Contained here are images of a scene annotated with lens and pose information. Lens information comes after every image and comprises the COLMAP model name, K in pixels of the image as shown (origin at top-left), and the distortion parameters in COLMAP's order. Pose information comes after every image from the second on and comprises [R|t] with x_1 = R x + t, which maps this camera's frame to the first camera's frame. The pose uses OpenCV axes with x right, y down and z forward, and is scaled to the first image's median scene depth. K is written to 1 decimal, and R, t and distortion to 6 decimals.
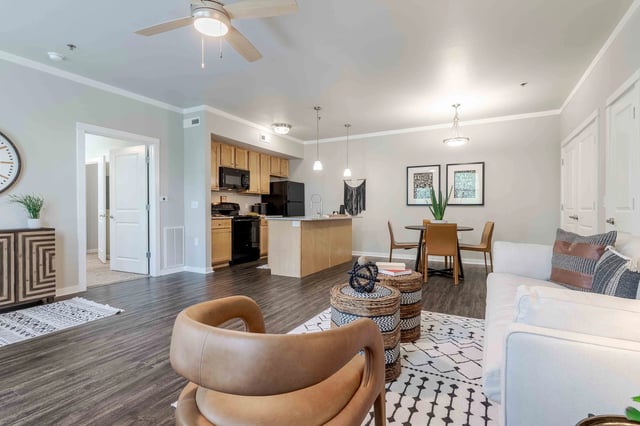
lens RADIAL K [[316.3, 0, 320.0], [0, 316.3, 213.0], [0, 0, 1]] dist [-0.003697, -0.000618]
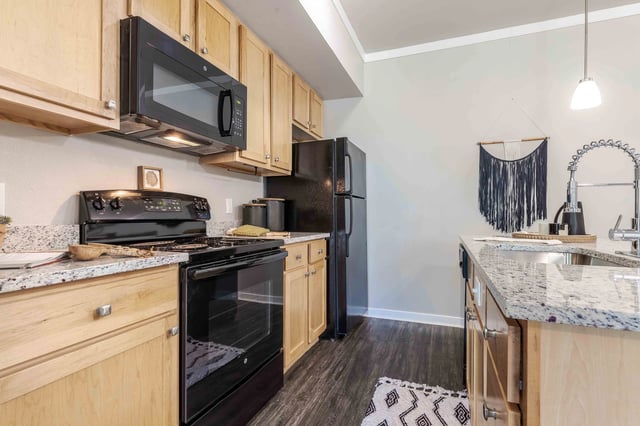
lens RADIAL K [[316.3, 0, 320.0], [0, 316.3, 213.0], [0, 0, 1]] dist [-0.003697, -0.000618]
pose [[0.991511, 0.003230, 0.129979, -0.194058], [-0.001903, 0.999945, -0.010339, -0.012089], [-0.130005, 0.010004, 0.991463, 0.708178]]
